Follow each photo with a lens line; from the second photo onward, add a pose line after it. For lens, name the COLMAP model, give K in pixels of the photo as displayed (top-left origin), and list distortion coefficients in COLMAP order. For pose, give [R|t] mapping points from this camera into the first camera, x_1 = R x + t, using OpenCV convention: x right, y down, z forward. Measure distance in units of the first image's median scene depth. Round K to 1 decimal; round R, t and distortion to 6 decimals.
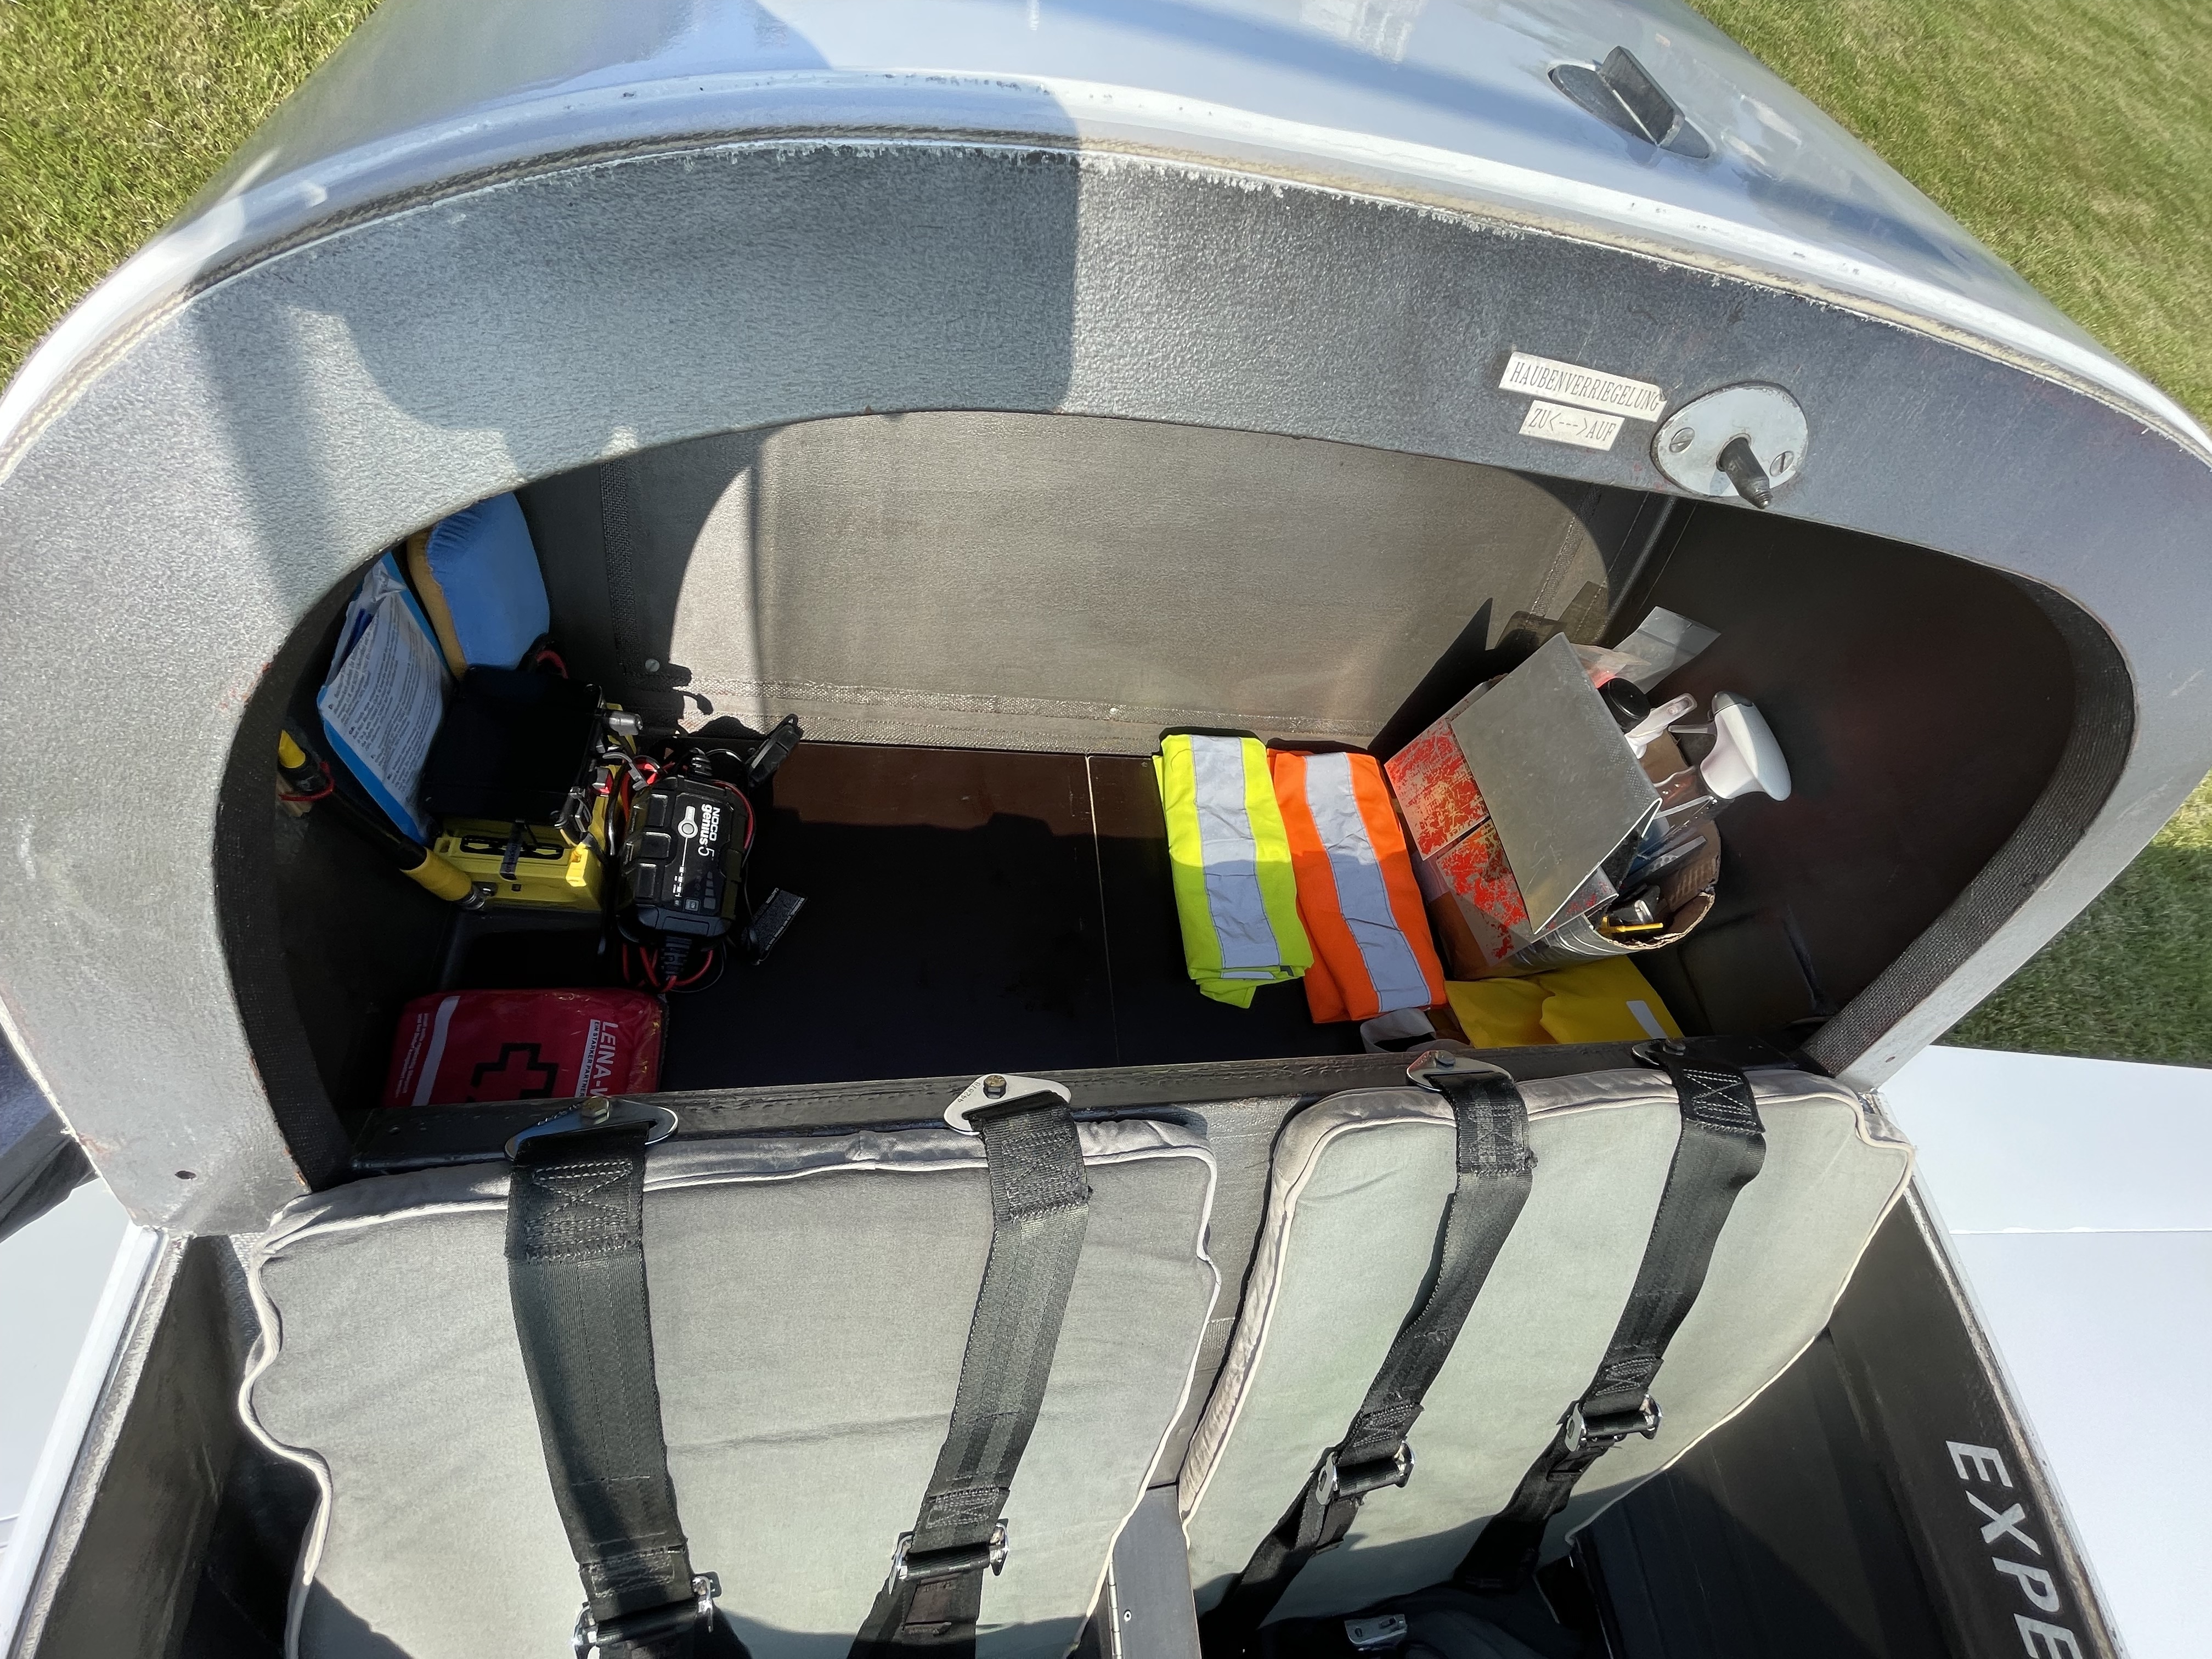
lens RADIAL K [[895.6, 0, 1110.0], [0, 895.6, 826.1], [0, 0, 1]] dist [0.000810, 0.000344]
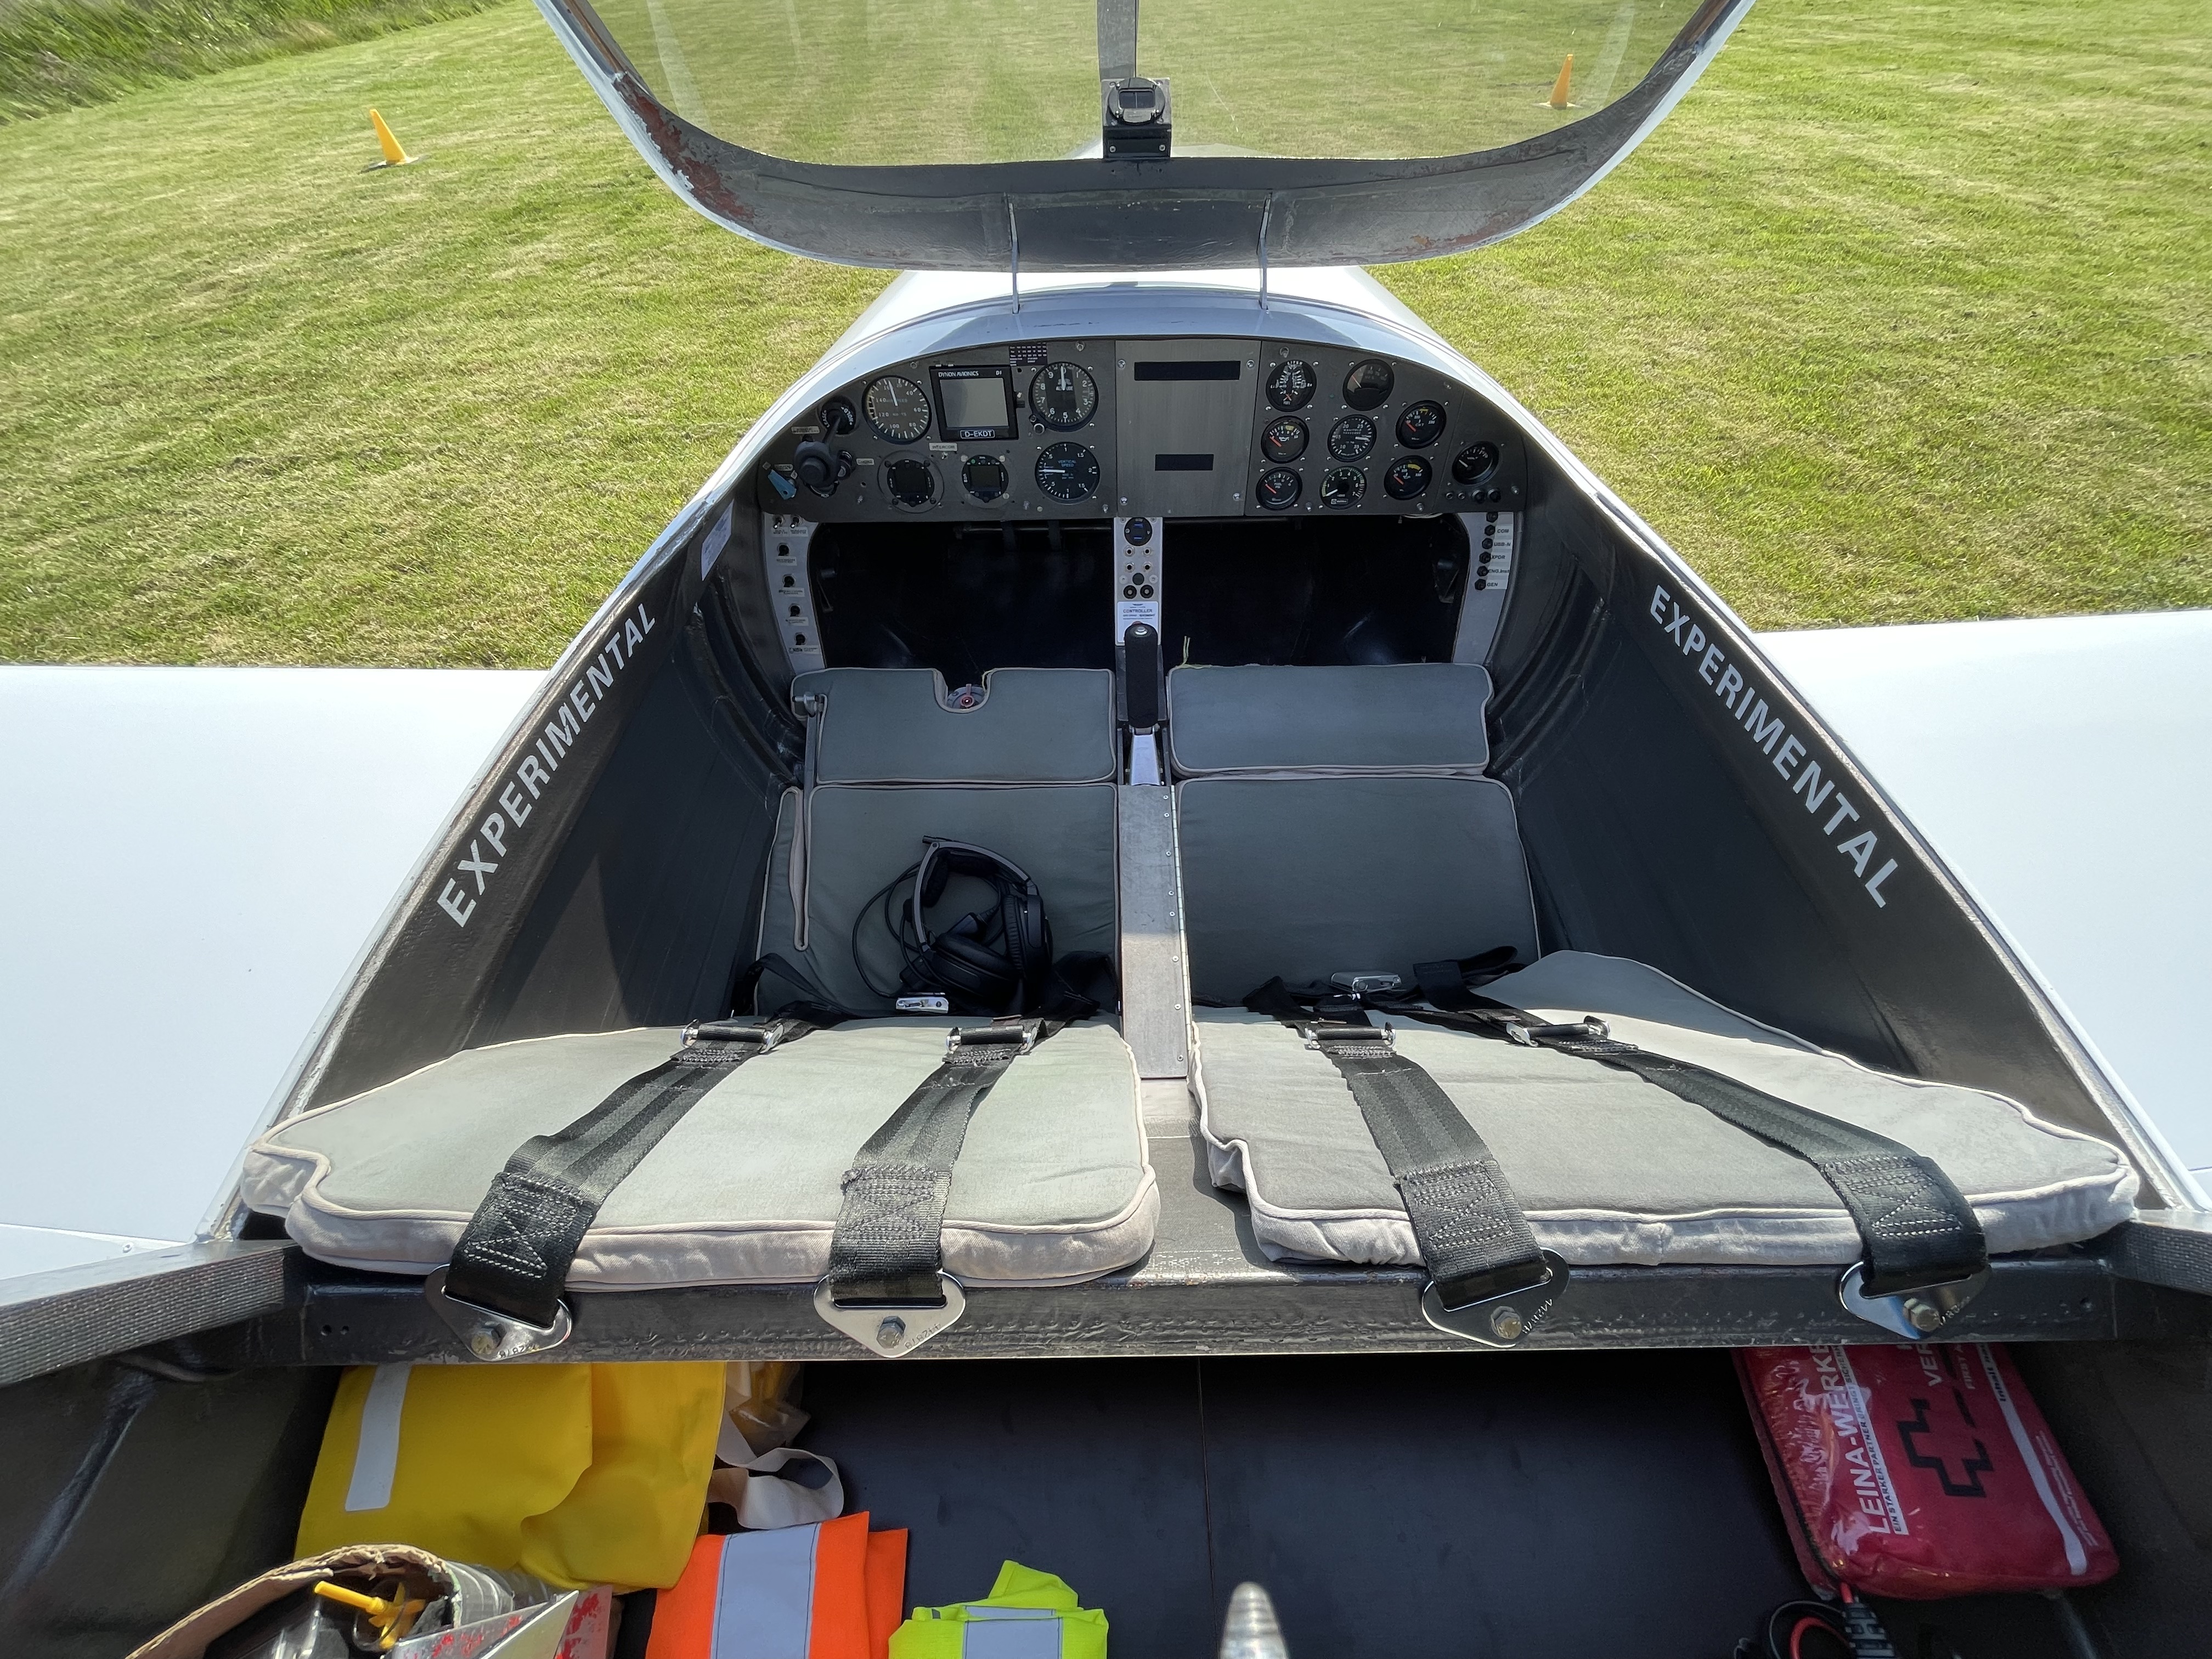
lens RADIAL K [[895.6, 0, 1111.6], [0, 895.6, 838.1], [0, 0, 1]] dist [0.000810, 0.000344]
pose [[-0.960452, -0.236923, -0.146288, 0.419578], [-0.033609, -0.422890, 0.905558, -0.247150], [-0.276411, 0.874661, 0.398203, 0.315127]]
